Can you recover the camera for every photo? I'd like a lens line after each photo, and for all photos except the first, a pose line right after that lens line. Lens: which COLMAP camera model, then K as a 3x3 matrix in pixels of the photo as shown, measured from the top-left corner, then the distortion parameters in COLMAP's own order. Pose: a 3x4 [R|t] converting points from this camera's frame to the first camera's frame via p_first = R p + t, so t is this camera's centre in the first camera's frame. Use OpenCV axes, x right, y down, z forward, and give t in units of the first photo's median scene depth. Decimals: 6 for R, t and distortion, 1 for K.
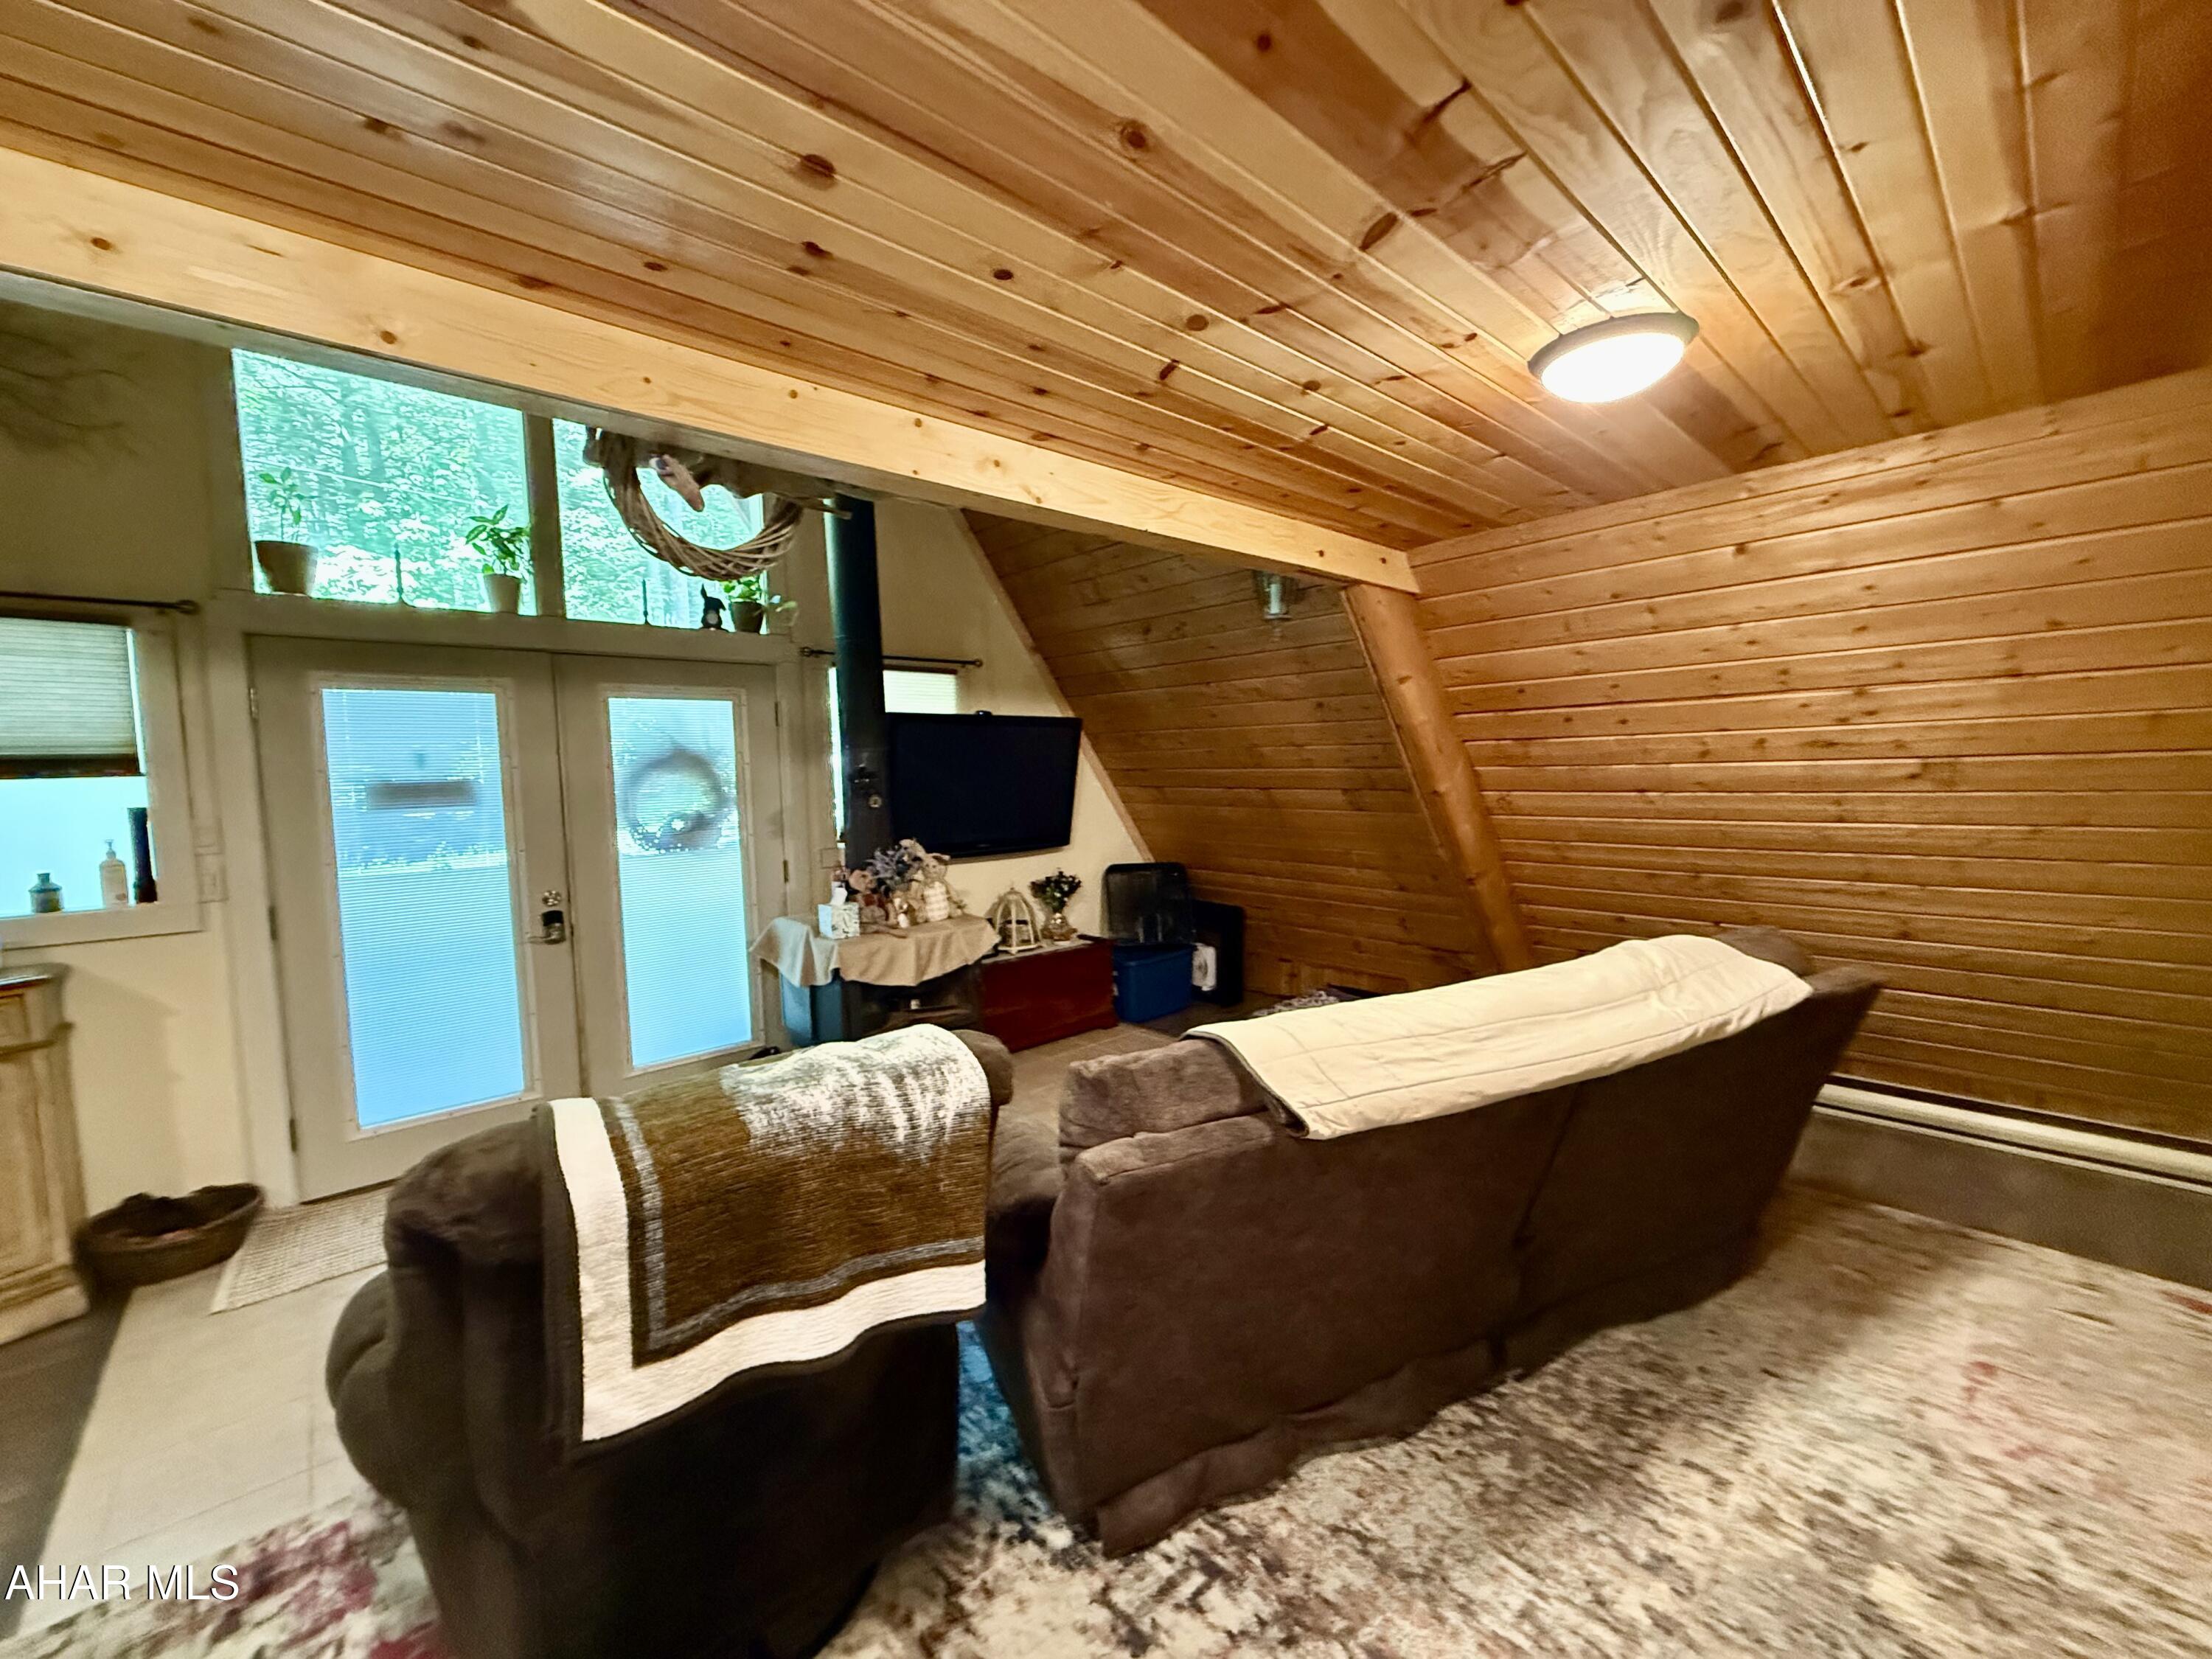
lens RADIAL K [[880.5, 0, 1099.2], [0, 880.5, 827.8], [0, 0, 1]] dist [-0.000885, 0.000121]
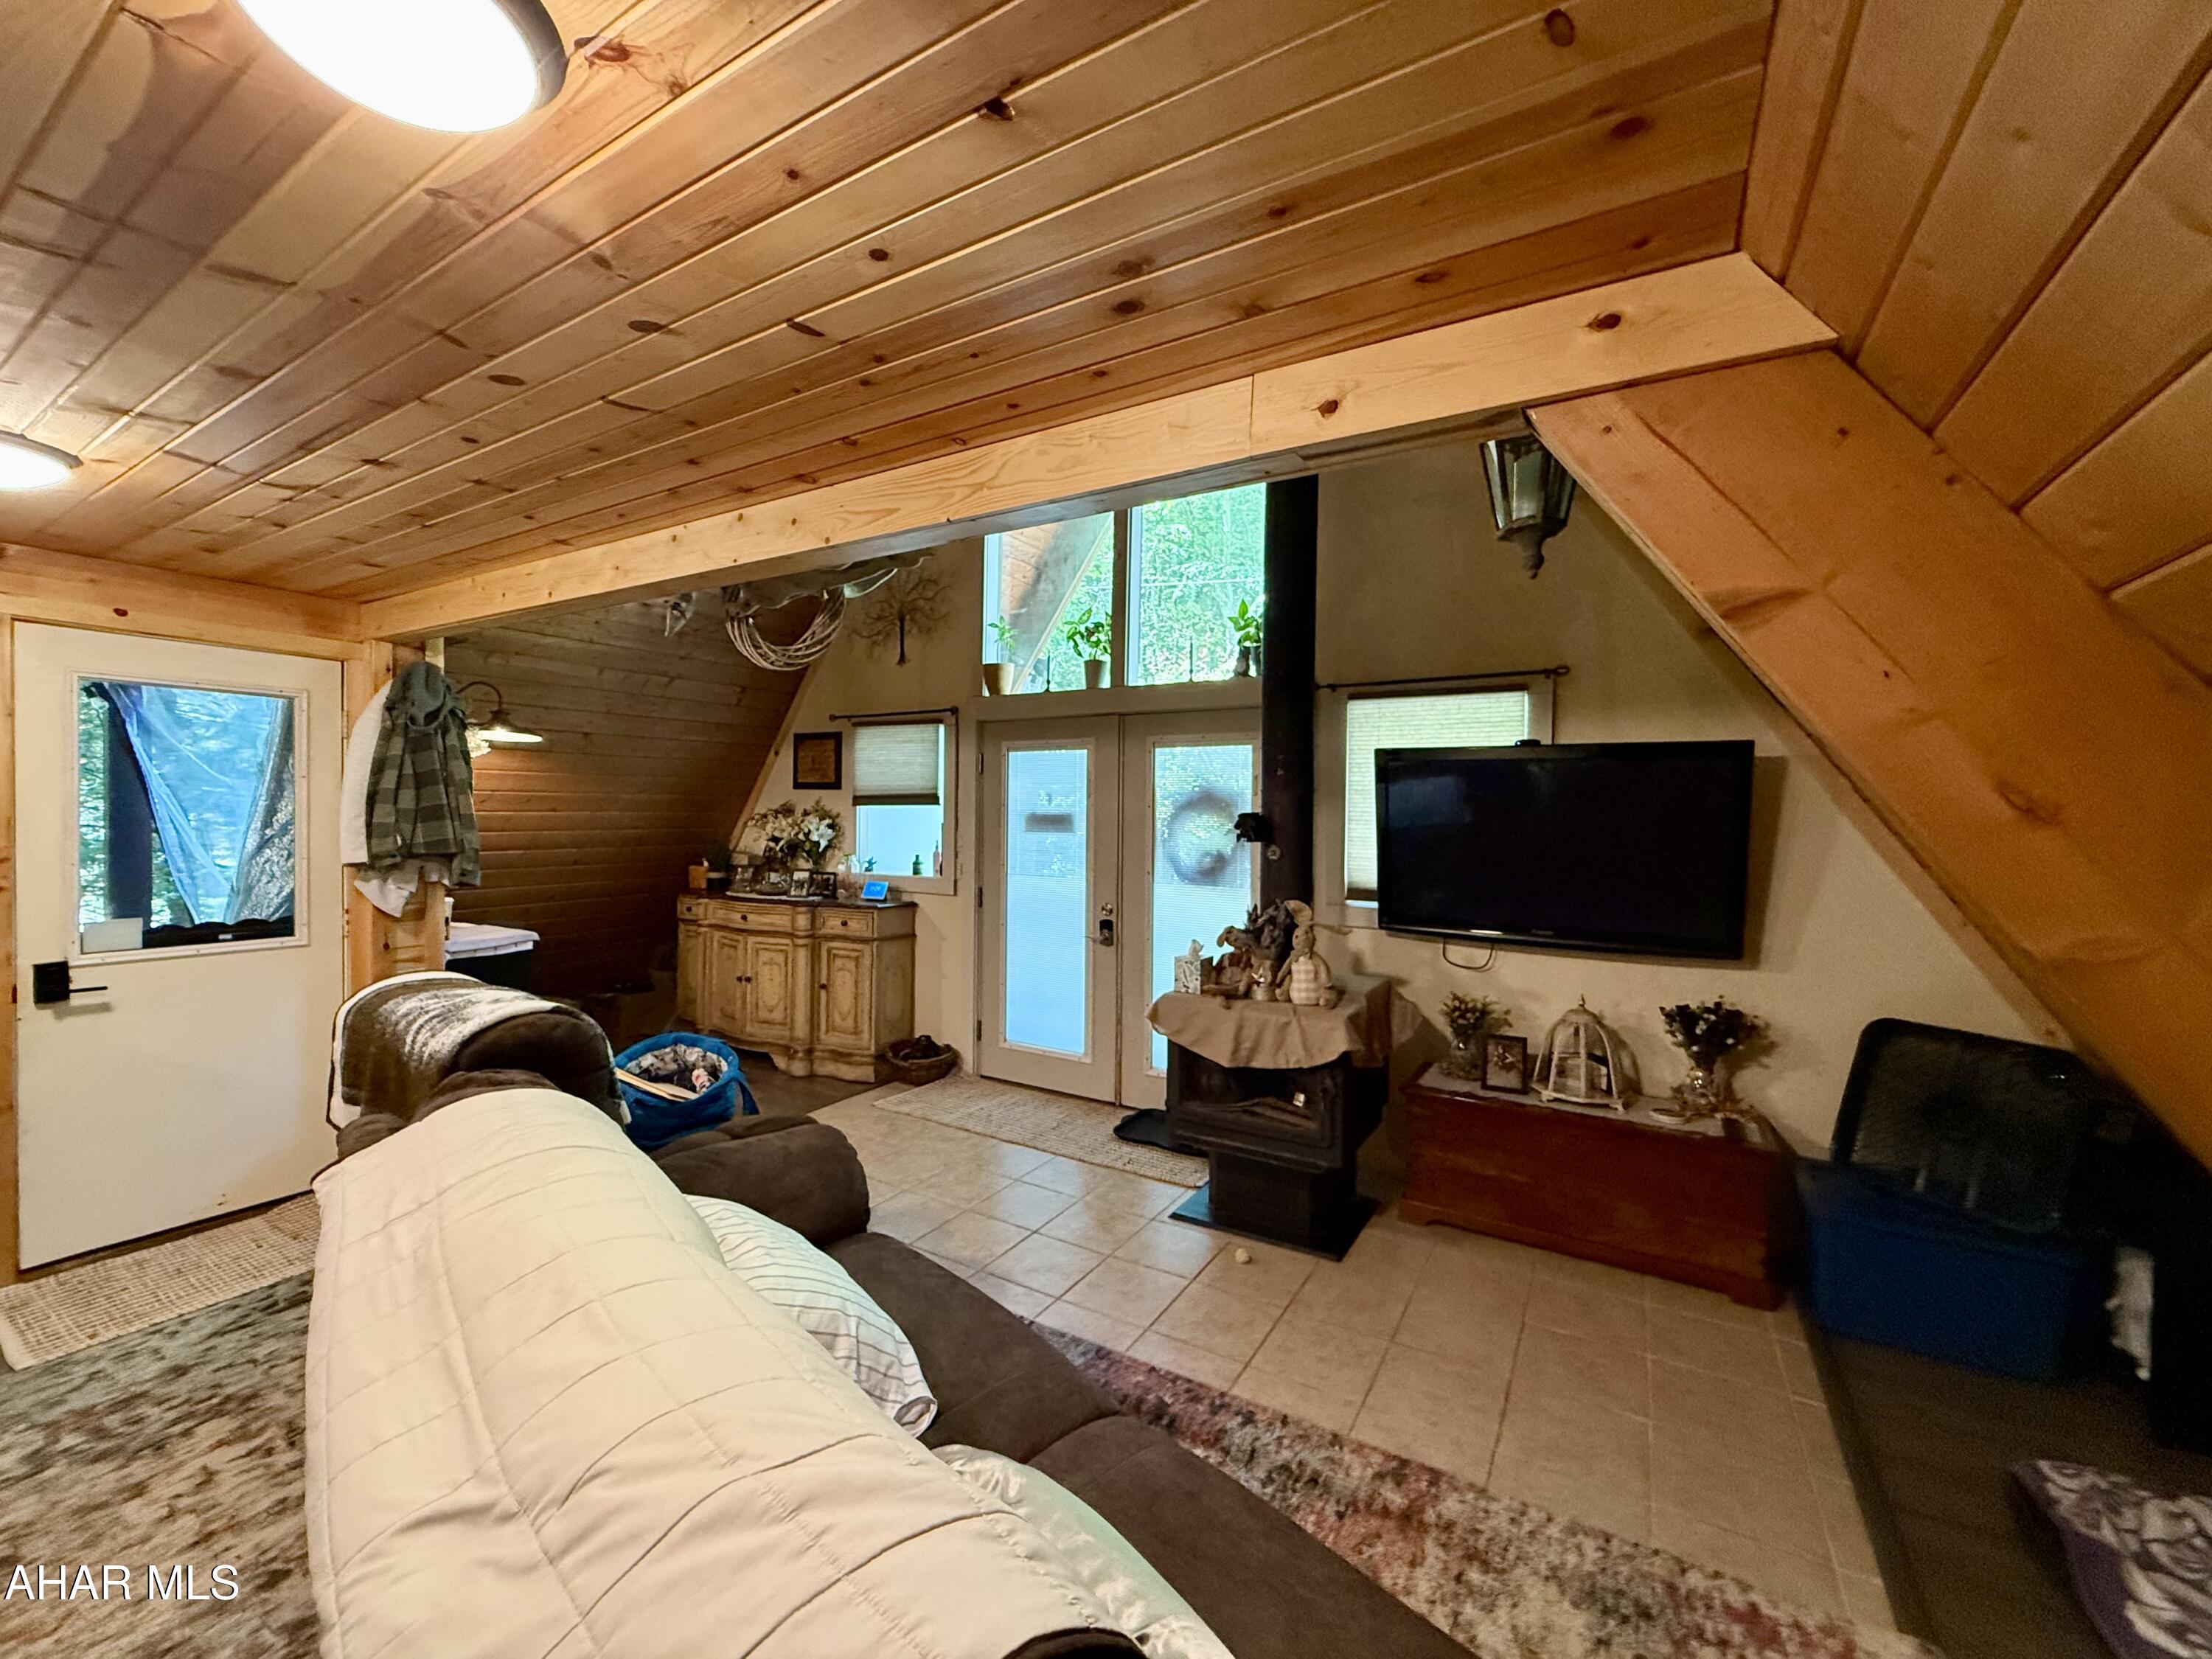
lens RADIAL K [[880.5, 0, 1099.2], [0, 880.5, 827.8], [0, 0, 1]] dist [-0.000885, 0.000121]
pose [[0.285305, 0.045061, -0.957377, 0.633535], [-0.087459, 0.995951, 0.020813, -0.068092], [0.954438, 0.077793, 0.288091, 0.681139]]
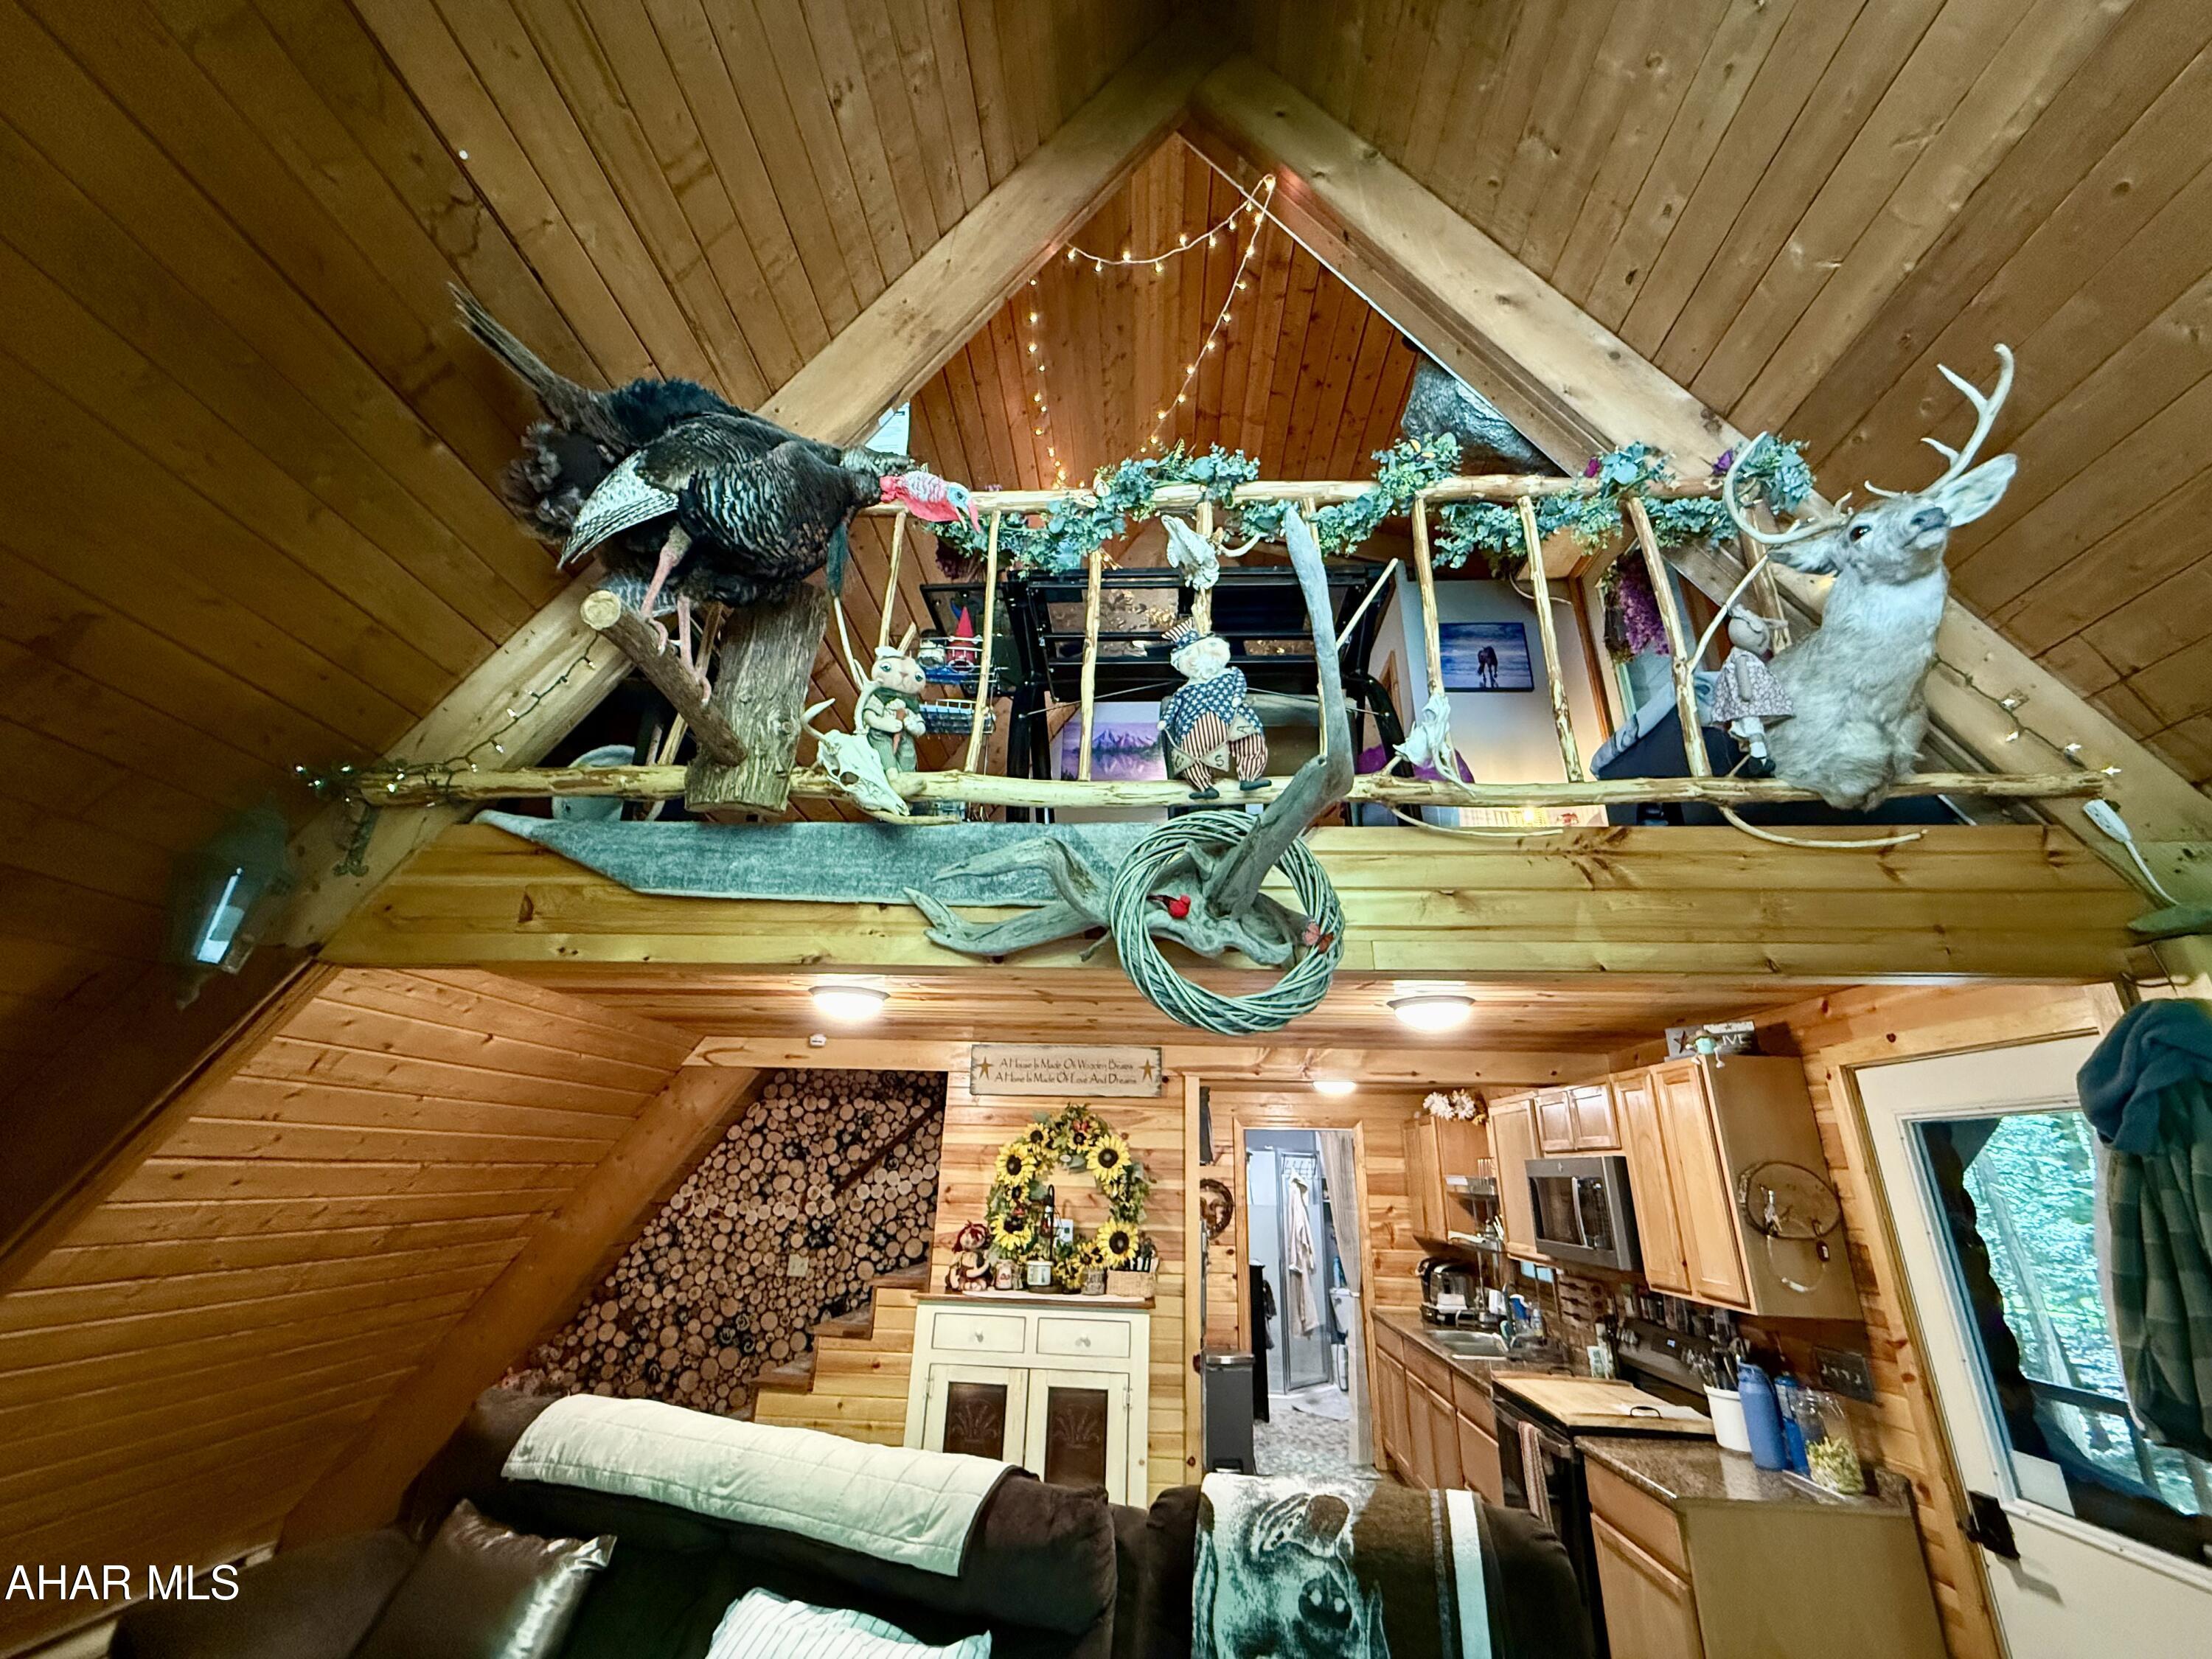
lens RADIAL K [[880.5, 0, 1099.2], [0, 880.5, 827.8], [0, 0, 1]] dist [-0.000885, 0.000121]
pose [[-0.705855, 0.266443, 0.656336, -0.582407], [0.040859, 0.940334, -0.337792, -0.120613], [-0.707177, -0.211615, -0.674625, 1.042279]]
